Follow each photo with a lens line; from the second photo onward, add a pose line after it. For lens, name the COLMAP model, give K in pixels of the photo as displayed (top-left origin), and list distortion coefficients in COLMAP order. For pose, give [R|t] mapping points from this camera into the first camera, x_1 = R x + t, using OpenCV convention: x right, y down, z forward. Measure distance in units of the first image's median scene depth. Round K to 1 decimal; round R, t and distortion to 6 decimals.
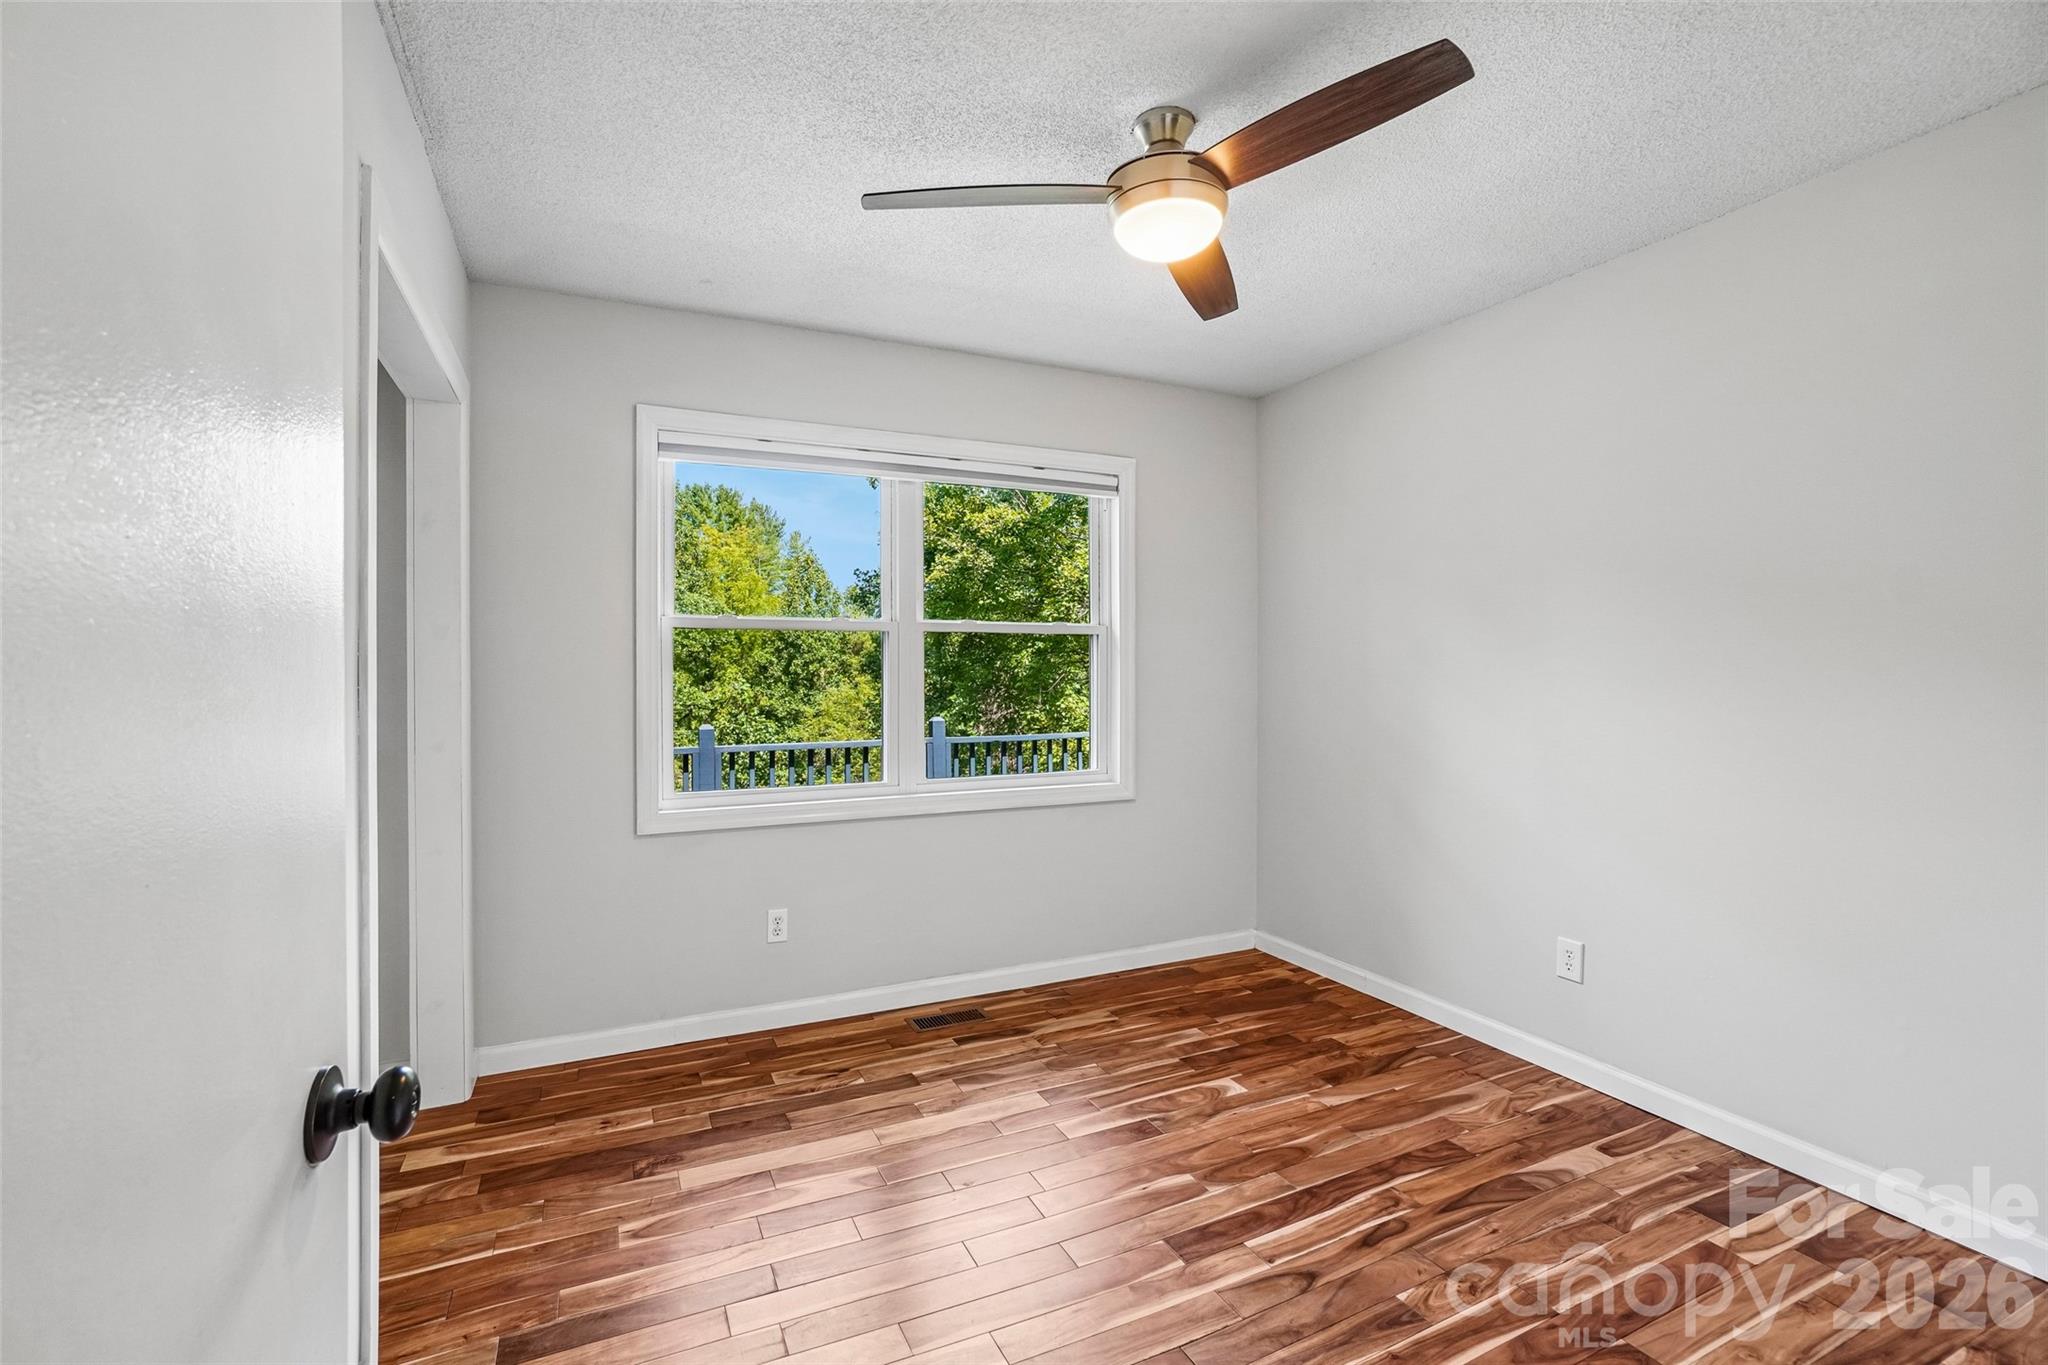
lens RADIAL K [[892.0, 0, 1039.3], [0, 892.0, 663.6], [0, 0, 1]] dist [-0.034555, 0.008447]
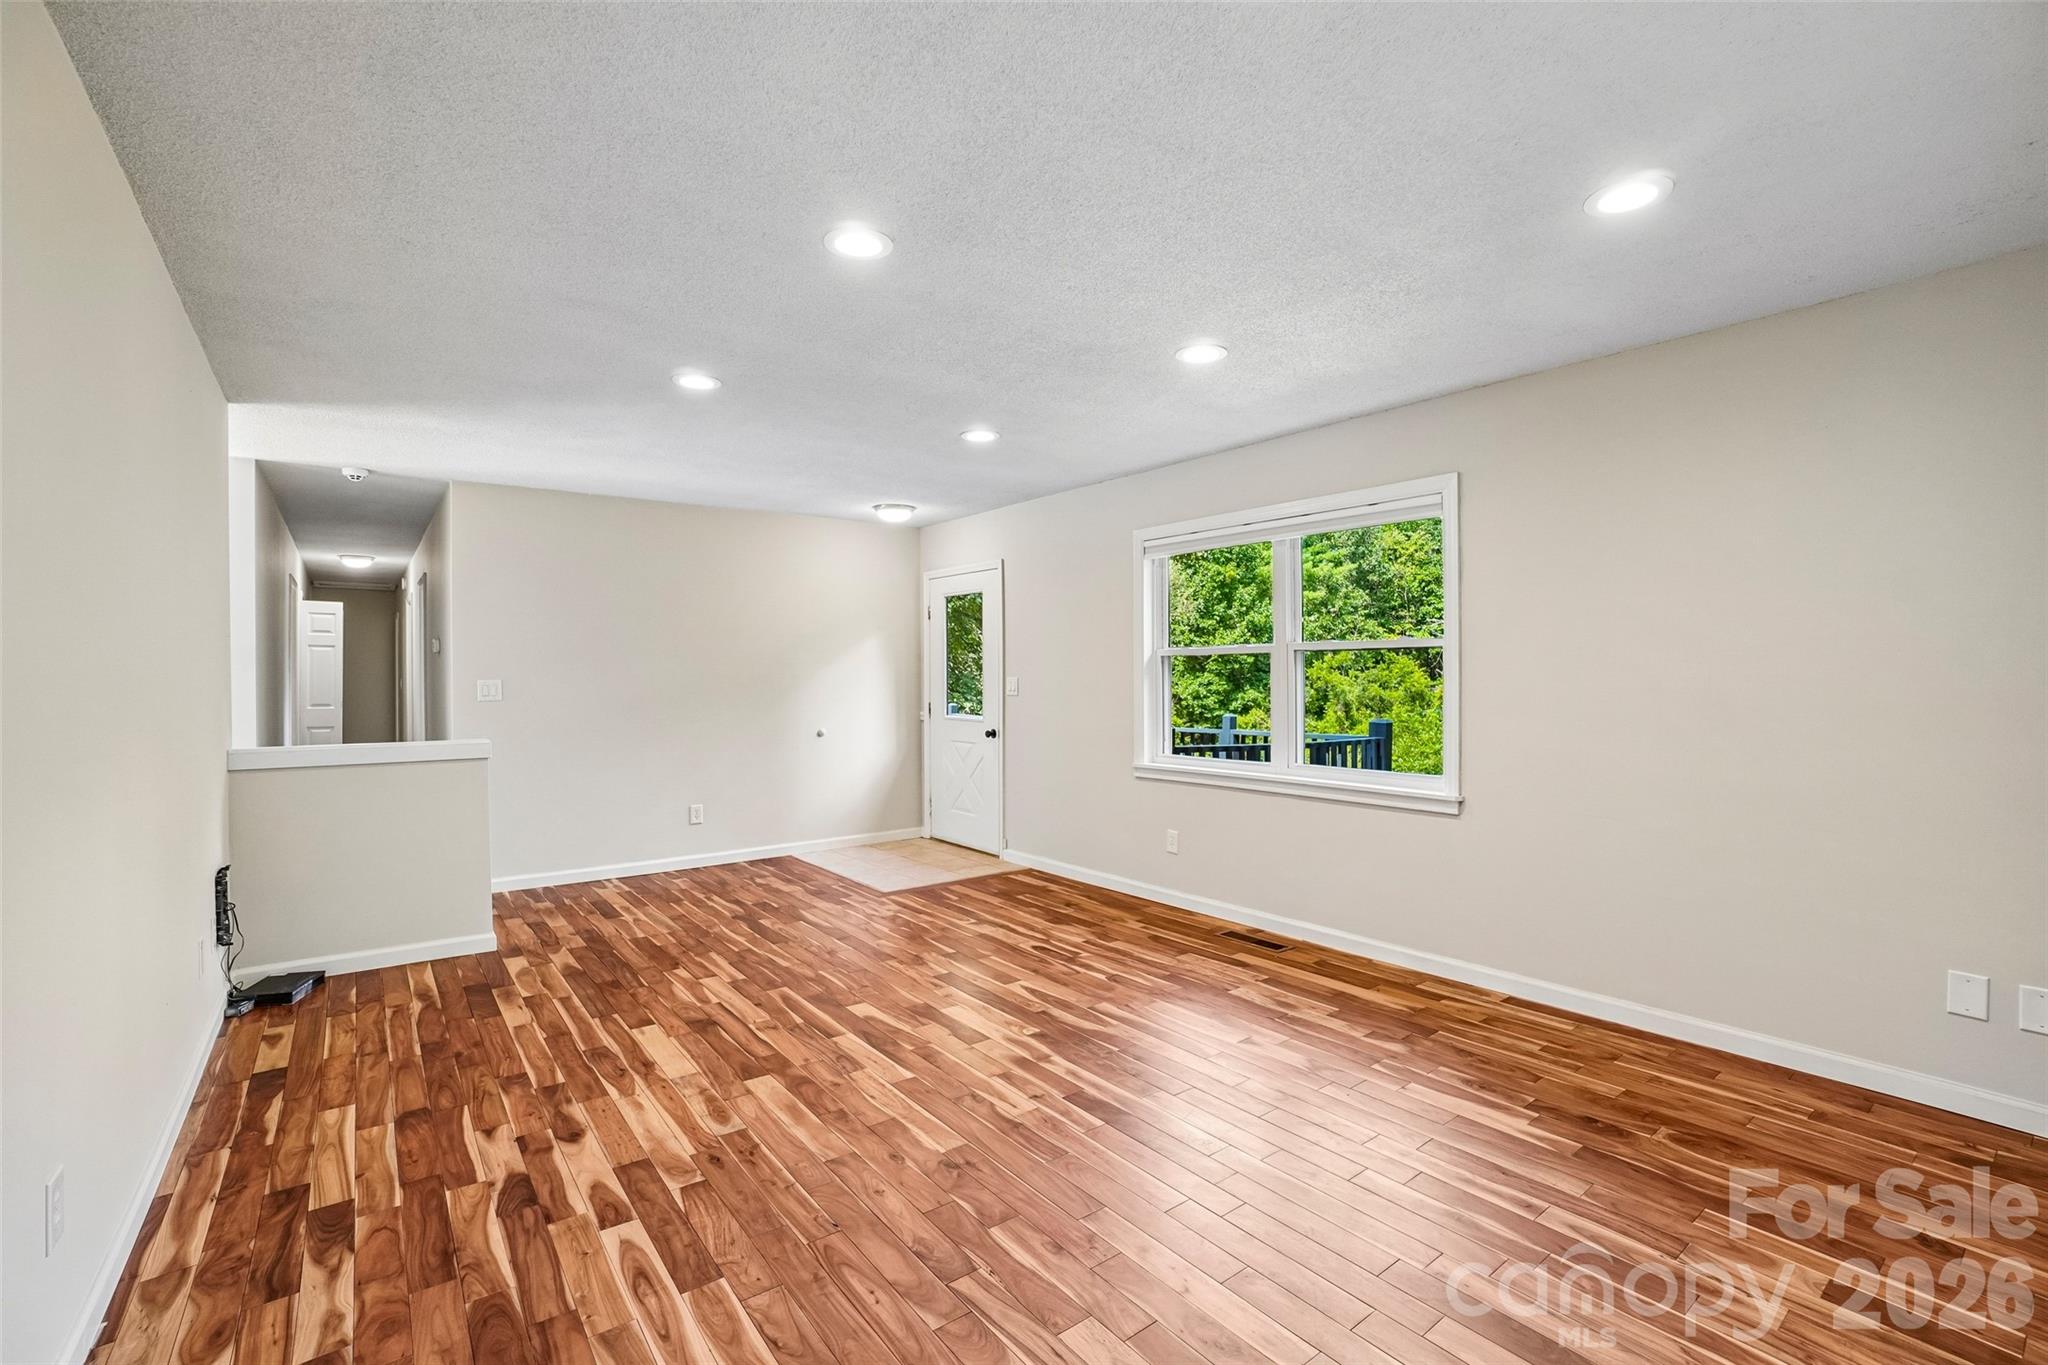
lens RADIAL K [[892.0, 0, 1026.3], [0, 892.0, 672.1], [0, 0, 1]] dist [-0.034555, 0.008447]
pose [[0.256839, -0.003384, -0.966448, 1.202670], [0.022536, 0.999743, 0.002489, -0.020742], [0.966192, -0.022419, 0.256849, 0.334302]]
